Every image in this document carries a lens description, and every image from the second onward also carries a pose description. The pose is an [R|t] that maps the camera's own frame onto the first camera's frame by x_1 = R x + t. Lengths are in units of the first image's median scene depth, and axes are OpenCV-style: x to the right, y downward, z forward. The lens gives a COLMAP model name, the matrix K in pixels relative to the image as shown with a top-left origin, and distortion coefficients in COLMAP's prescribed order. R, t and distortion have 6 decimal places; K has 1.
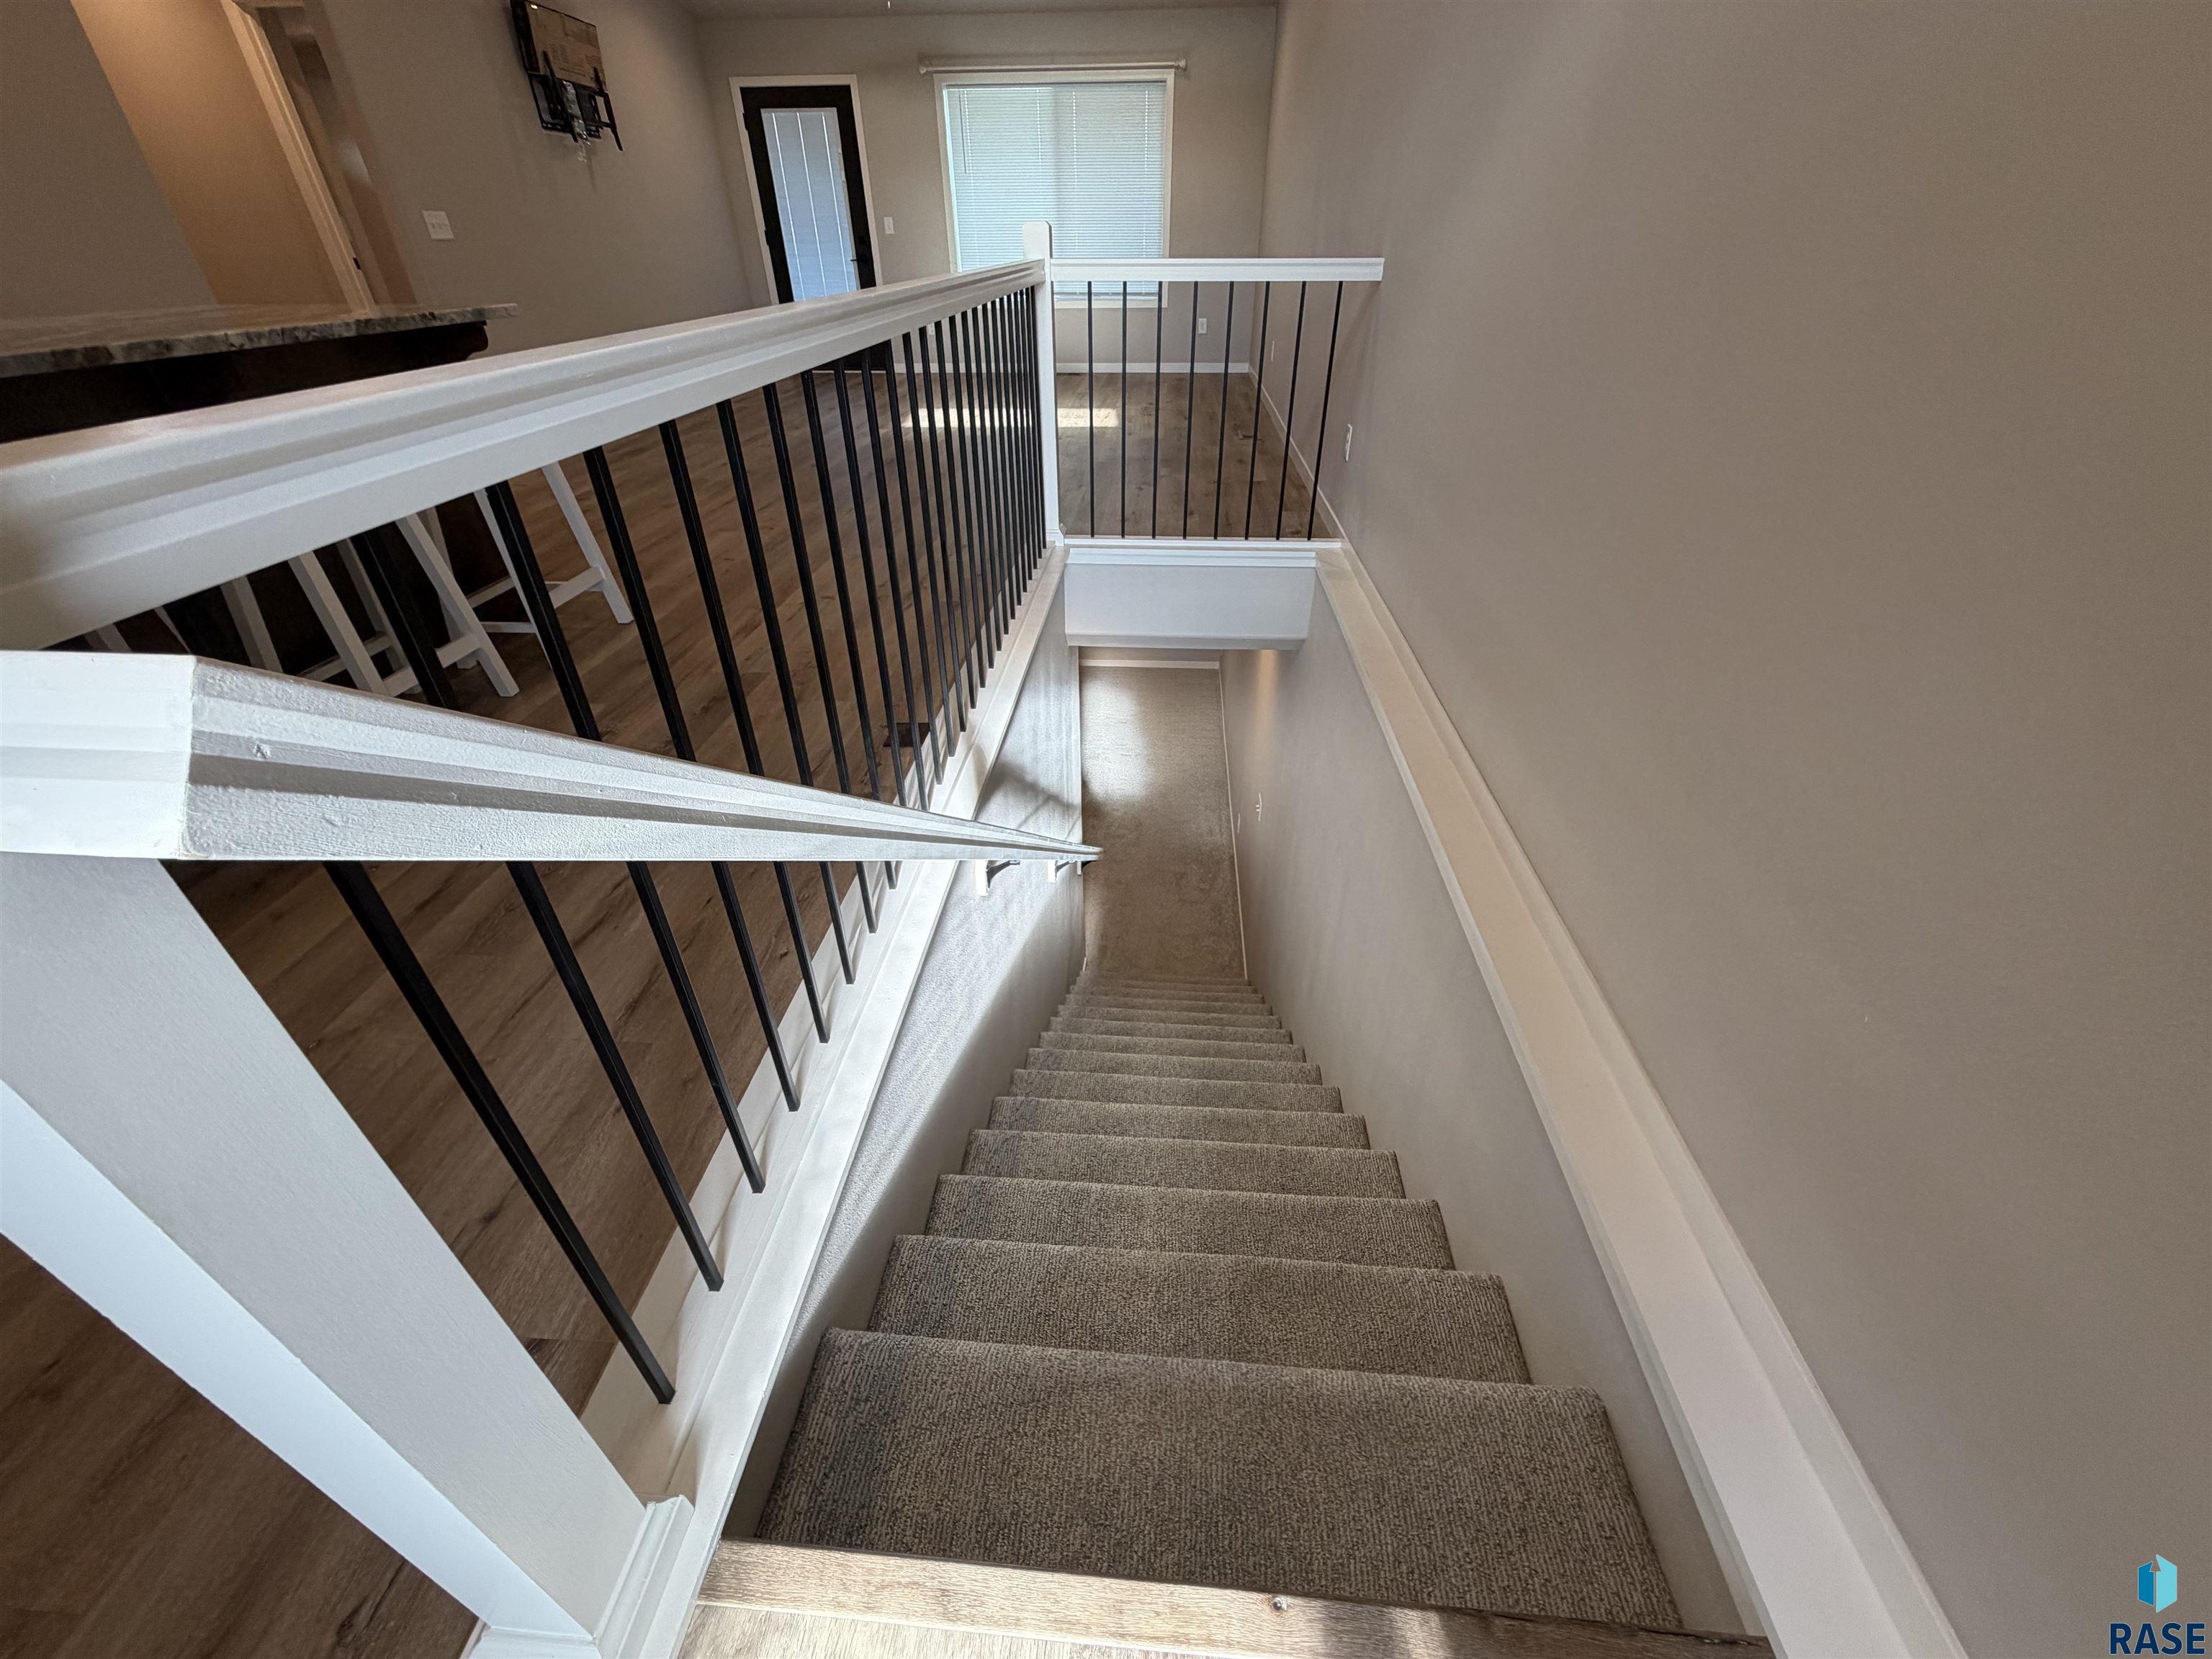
lens RADIAL K [[880.2, 0, 1101.3], [0, 880.2, 829.5], [0, 0, 1]] dist [0.000454, -0.000030]
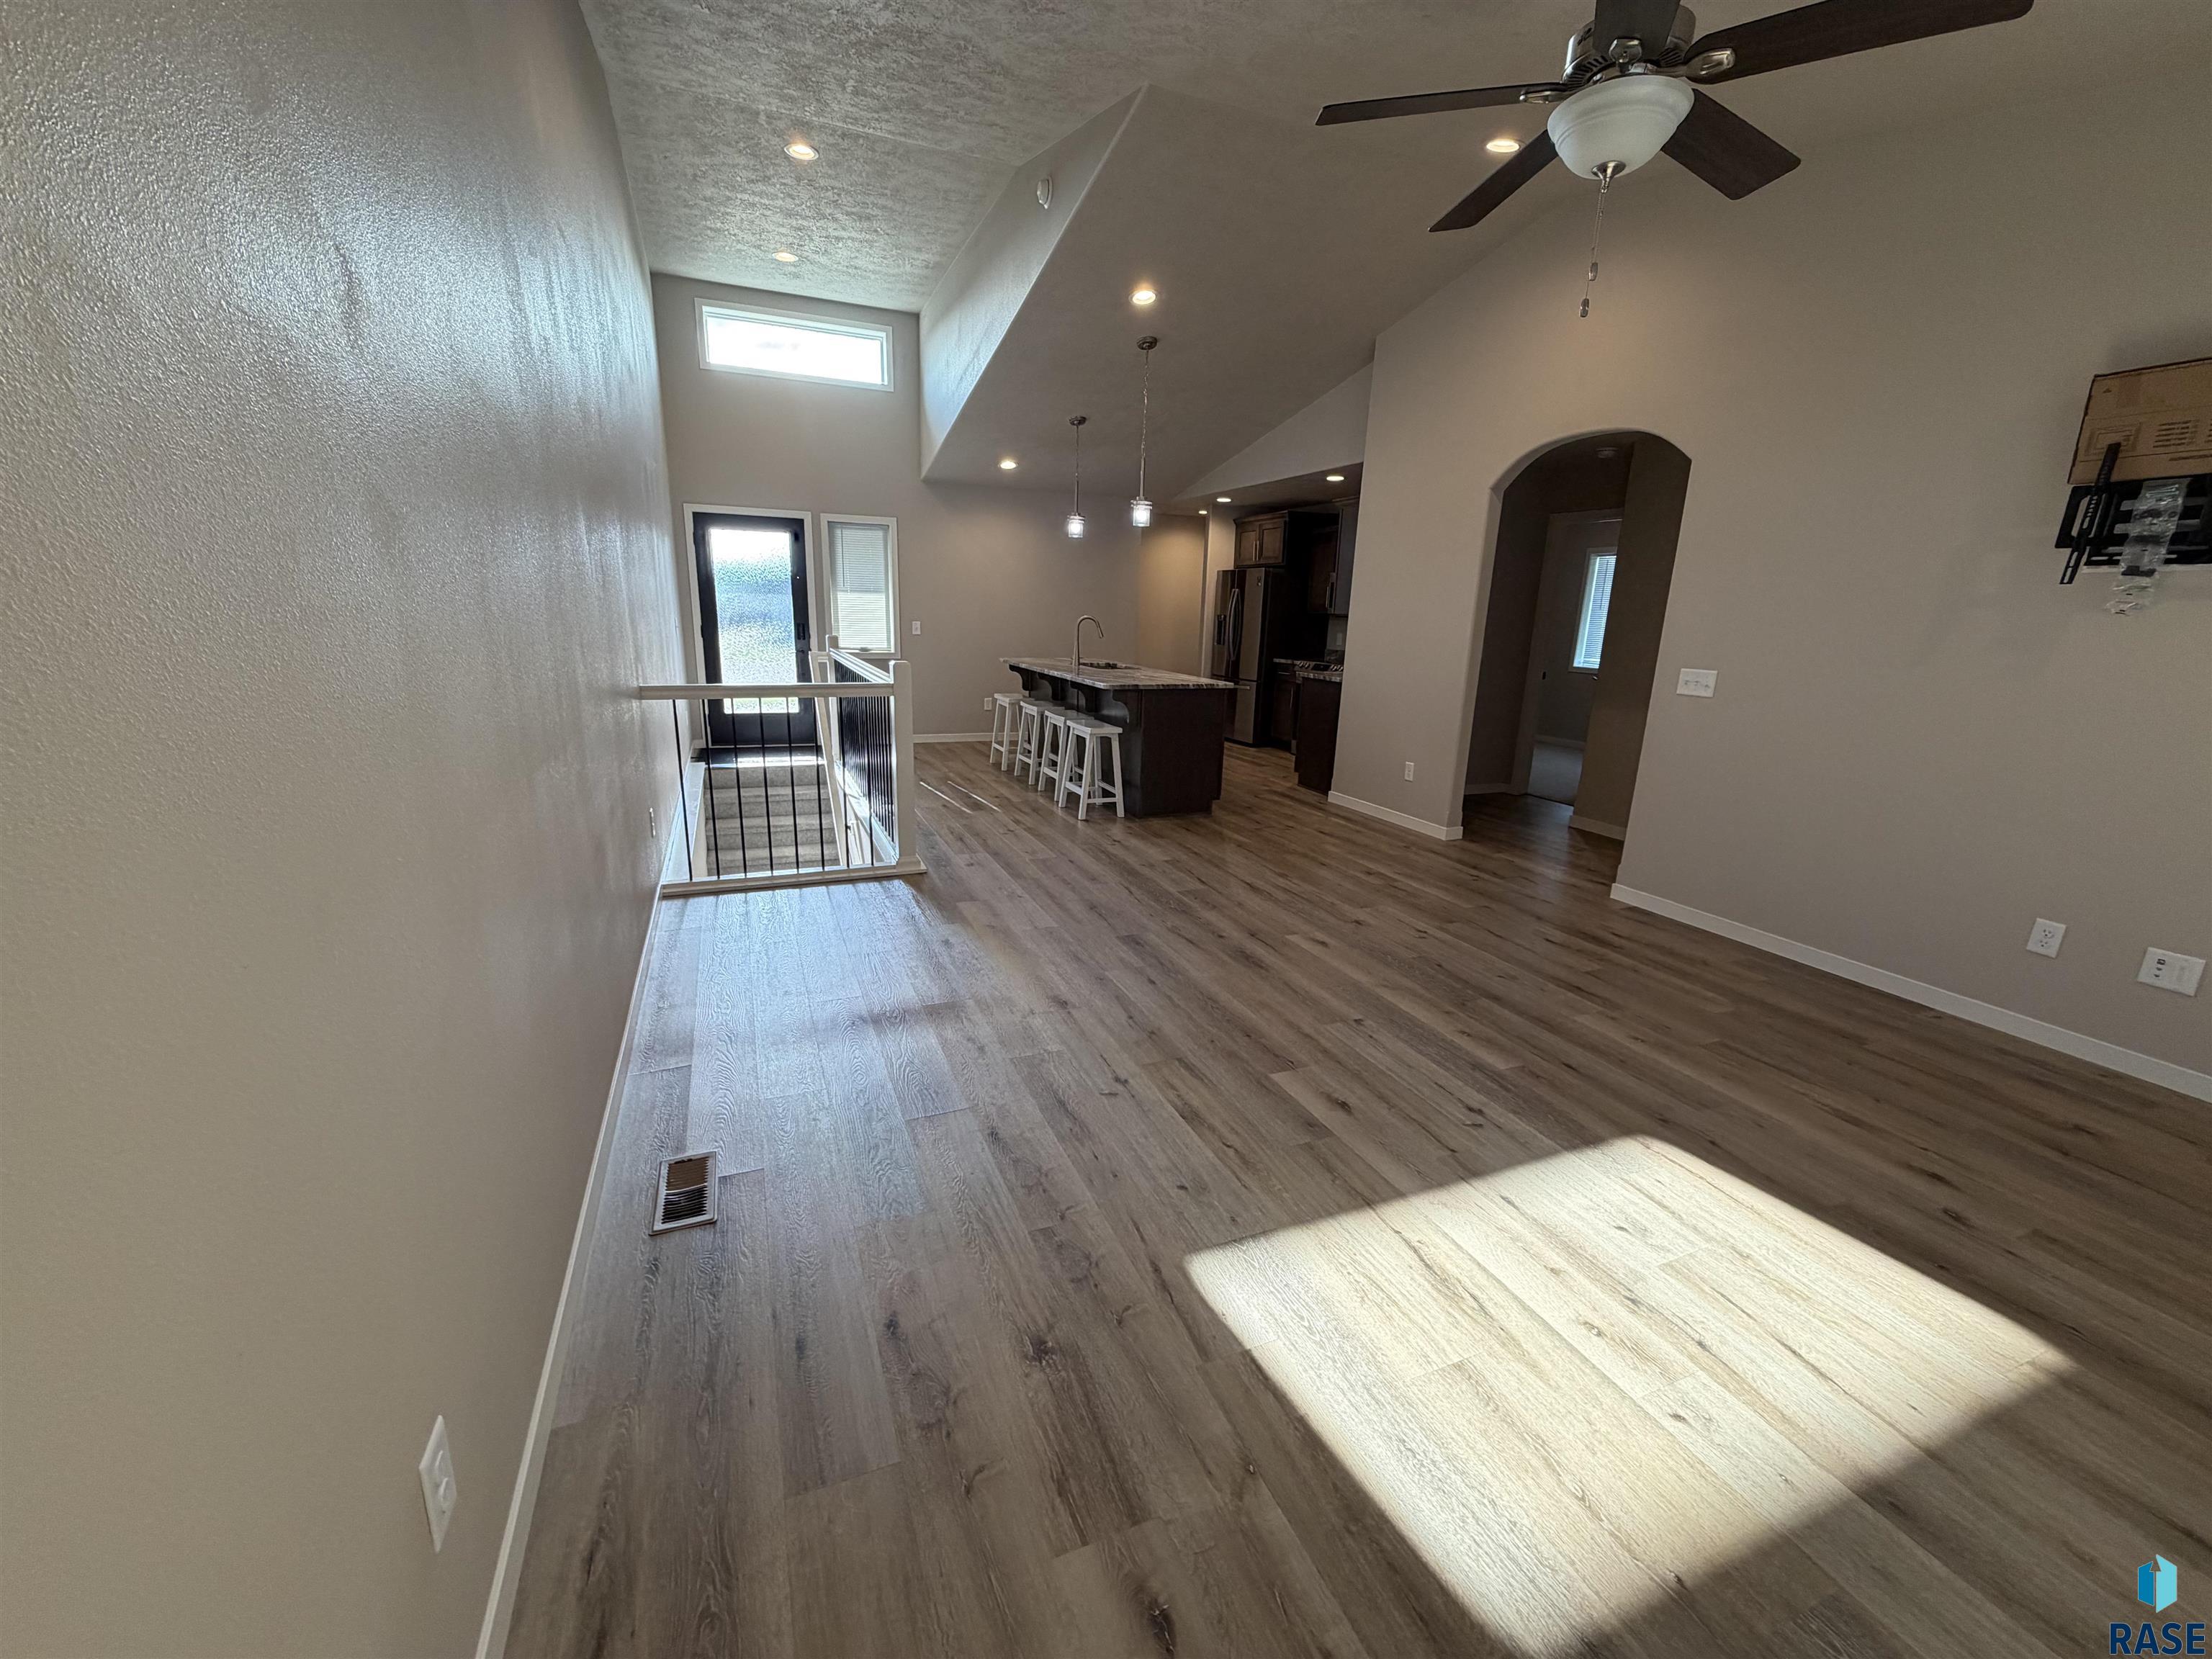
lens RADIAL K [[880.2, 0, 1102.5], [0, 880.2, 833.4], [0, 0, 1]] dist [0.000454, -0.000030]
pose [[-0.895019, 0.094458, -0.435912, 0.245290], [-0.267373, 0.668634, 0.693859, -1.352090], [0.357006, 0.737568, -0.573184, 1.830315]]
